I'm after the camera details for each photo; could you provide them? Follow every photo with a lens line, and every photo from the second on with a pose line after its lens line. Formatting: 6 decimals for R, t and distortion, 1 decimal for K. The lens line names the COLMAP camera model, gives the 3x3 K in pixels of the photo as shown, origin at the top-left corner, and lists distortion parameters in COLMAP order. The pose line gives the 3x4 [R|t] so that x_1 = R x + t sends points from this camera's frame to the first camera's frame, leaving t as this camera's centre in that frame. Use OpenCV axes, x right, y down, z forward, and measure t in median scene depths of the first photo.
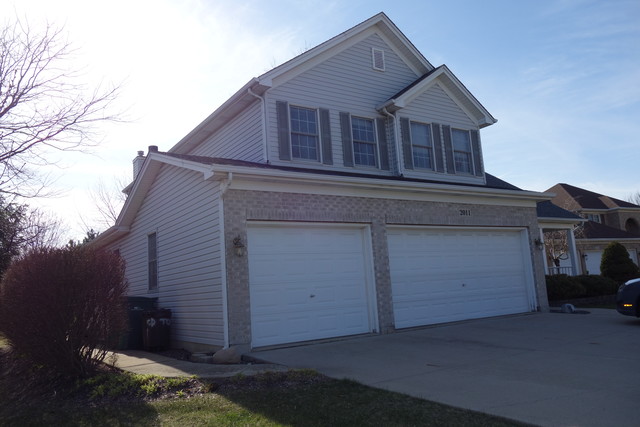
lens RADIAL K [[503.8, 0, 321.3], [0, 503.8, 216.8], [0, 0, 1]] dist [0.008404, -0.010129]
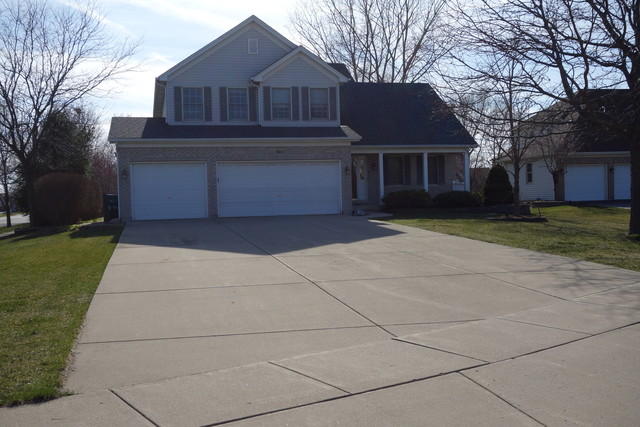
lens RADIAL K [[687.2, 0, 320.0], [0, 687.2, 213.5], [0, 0, 1]] dist [-0.012641, -0.002728]
pose [[0.942980, 0.047196, -0.329487, 1.080333], [0.012451, 0.984202, 0.176612, -0.191906], [0.332617, -0.170644, 0.927495, -1.005517]]
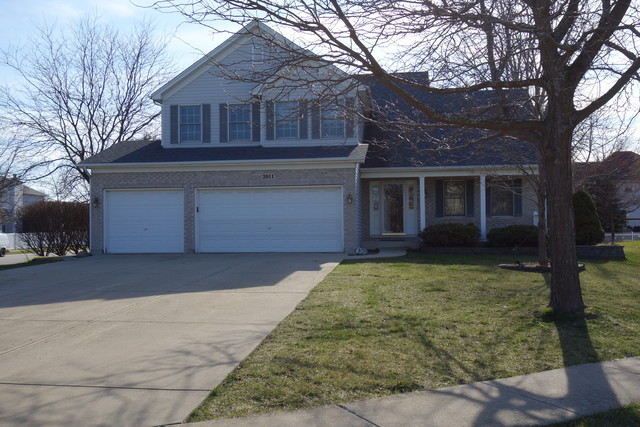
lens RADIAL K [[687.2, 0, 320.0], [0, 687.2, 213.5], [0, 0, 1]] dist [-0.012641, -0.002728]
pose [[0.762307, 0.046855, -0.645518, 1.514722], [0.052087, 0.989699, 0.133349, -0.142977], [0.645117, -0.135276, 0.752014, -0.323936]]
